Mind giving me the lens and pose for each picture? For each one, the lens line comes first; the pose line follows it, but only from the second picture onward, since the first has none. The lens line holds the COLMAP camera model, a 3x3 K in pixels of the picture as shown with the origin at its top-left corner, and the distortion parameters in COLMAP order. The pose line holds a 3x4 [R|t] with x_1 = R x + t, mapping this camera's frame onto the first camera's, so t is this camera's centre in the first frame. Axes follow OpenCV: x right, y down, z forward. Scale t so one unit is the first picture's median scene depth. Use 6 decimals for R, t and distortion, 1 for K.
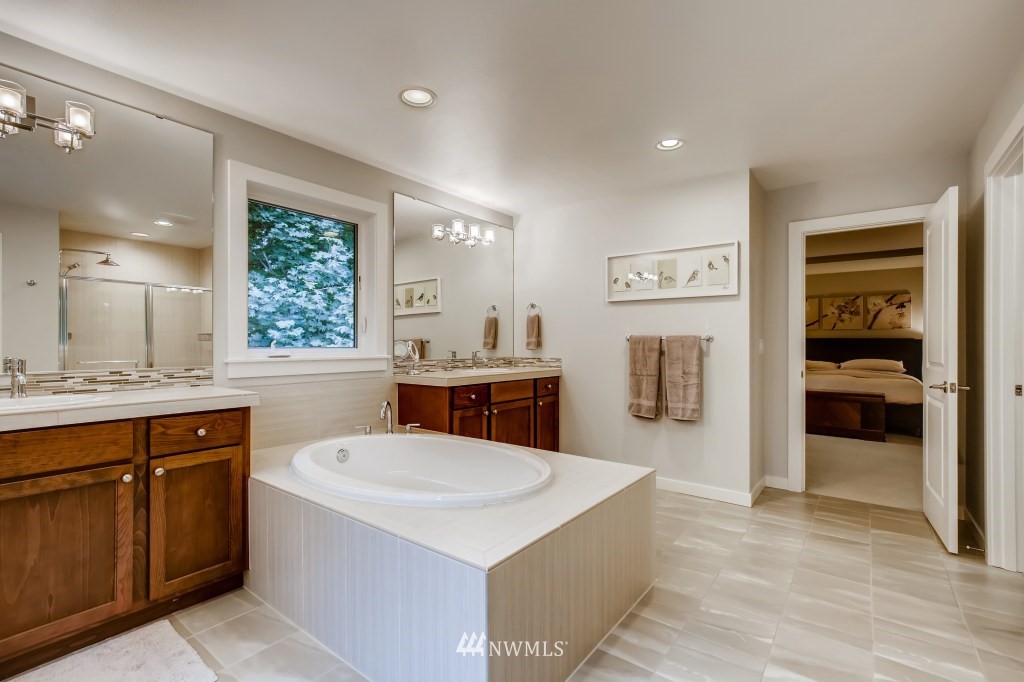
lens RADIAL K [[468.0, 0, 511.0], [0, 468.0, 338.3], [0, 0, 1]] dist [0.000964, 0.000790]
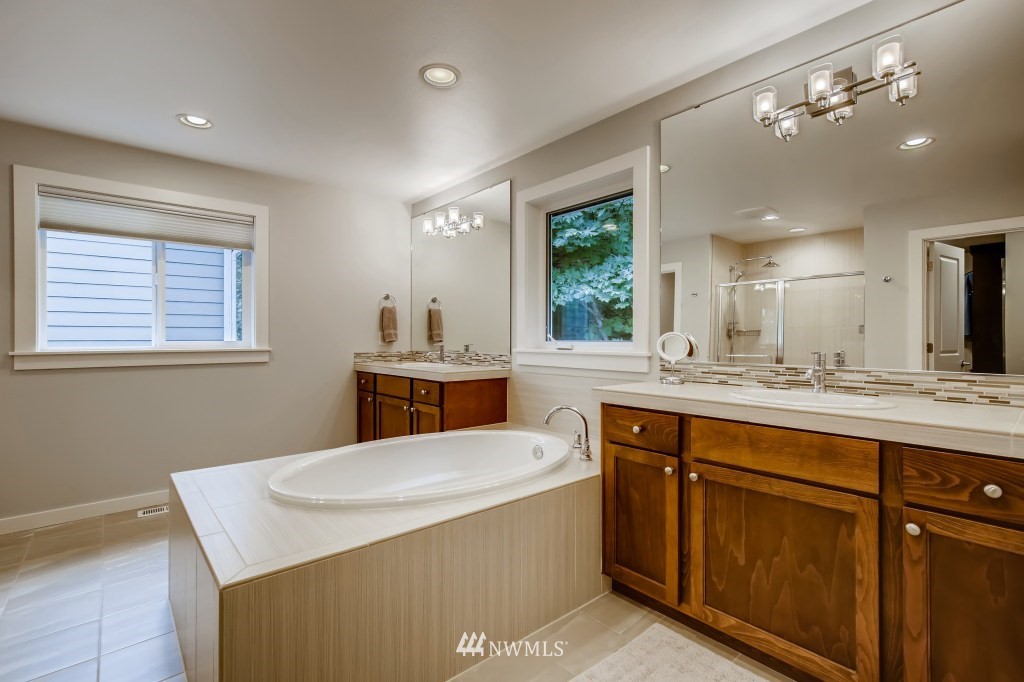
lens RADIAL K [[468.0, 0, 511.0], [0, 468.0, 338.3], [0, 0, 1]] dist [0.000964, 0.000790]
pose [[-0.202073, -0.004994, -0.979358, 0.473716], [0.008126, 0.999944, -0.006776, 0.017829], [0.979337, -0.009328, -0.202021, 0.922991]]
